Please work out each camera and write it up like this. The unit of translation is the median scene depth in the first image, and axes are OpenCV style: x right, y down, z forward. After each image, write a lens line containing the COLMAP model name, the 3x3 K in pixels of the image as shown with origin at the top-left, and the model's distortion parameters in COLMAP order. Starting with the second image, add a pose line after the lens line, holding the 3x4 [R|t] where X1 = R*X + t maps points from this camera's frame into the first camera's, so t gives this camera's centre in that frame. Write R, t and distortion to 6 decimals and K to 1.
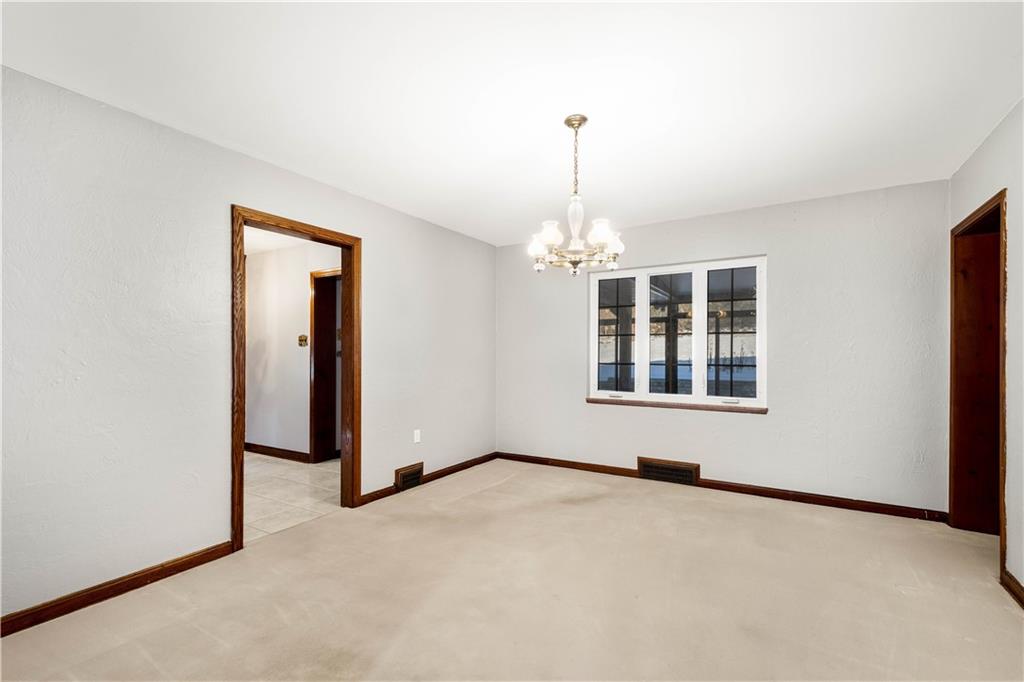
lens RADIAL K [[457.3, 0, 502.4], [0, 457.3, 350.7], [0, 0, 1]] dist [0.003815, -0.000004]
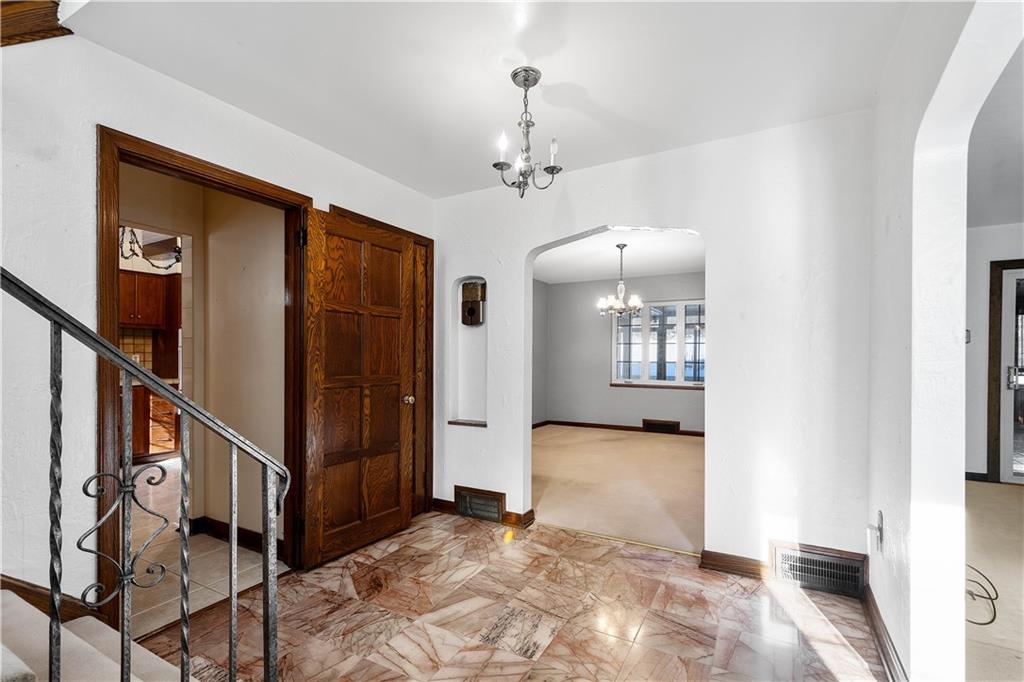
lens RADIAL K [[465.4, 0, 518.8], [0, 465.4, 357.5], [0, 0, 1]] dist [0.001899, -0.000006]
pose [[0.998133, 0.001489, 0.061061, -0.220961], [-0.002245, 0.999922, 0.012322, -0.004997], [-0.061038, -0.012436, 0.998058, -0.560633]]
